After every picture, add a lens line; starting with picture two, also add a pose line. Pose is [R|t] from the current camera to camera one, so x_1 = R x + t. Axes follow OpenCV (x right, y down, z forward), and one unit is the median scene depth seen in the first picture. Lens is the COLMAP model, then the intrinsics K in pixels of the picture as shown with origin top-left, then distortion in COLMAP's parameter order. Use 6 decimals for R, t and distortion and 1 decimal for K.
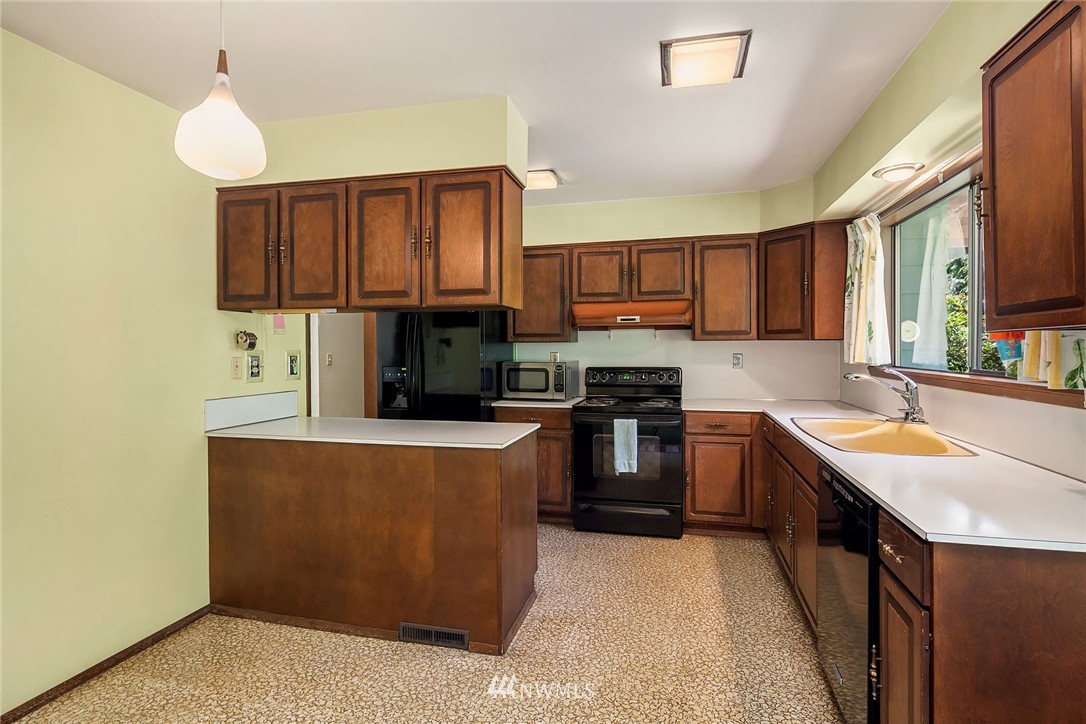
lens RADIAL K [[534.5, 0, 542.3], [0, 534.5, 354.8], [0, 0, 1]] dist [0.003749, -0.001746]
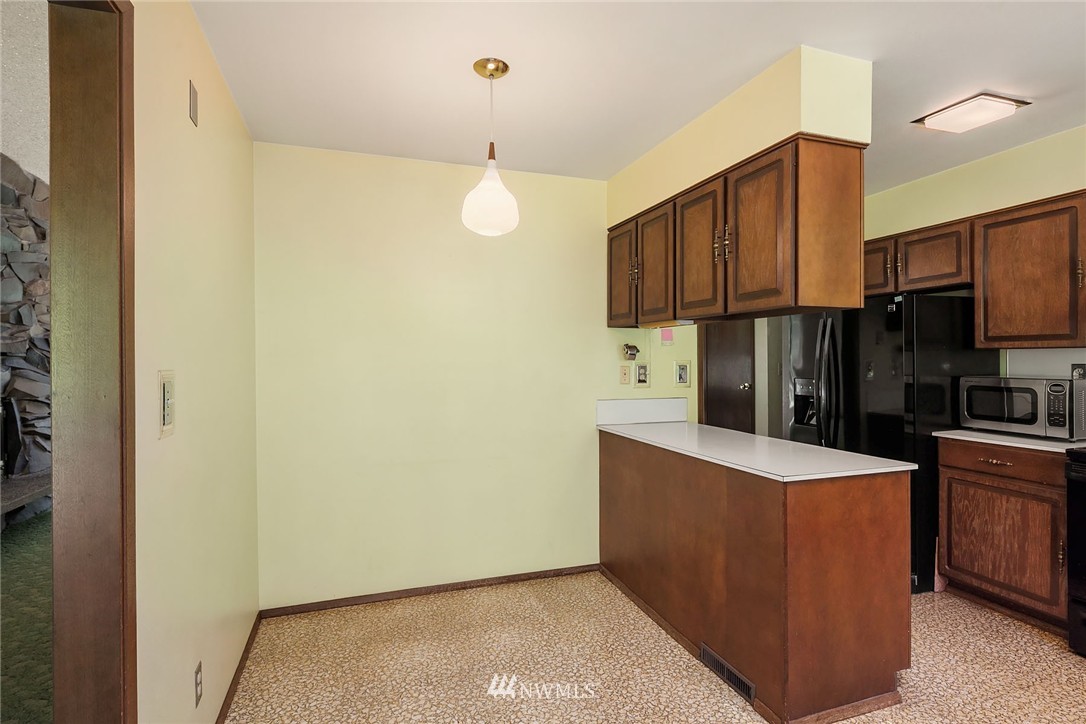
lens RADIAL K [[534.5, 0, 536.6], [0, 534.5, 361.2], [0, 0, 1]] dist [0.003749, -0.001746]
pose [[0.541539, 0.002966, -0.840671, 0.346833], [-0.006779, 0.999977, -0.000838, -0.004584], [0.840648, 0.006153, 0.541546, 0.201239]]
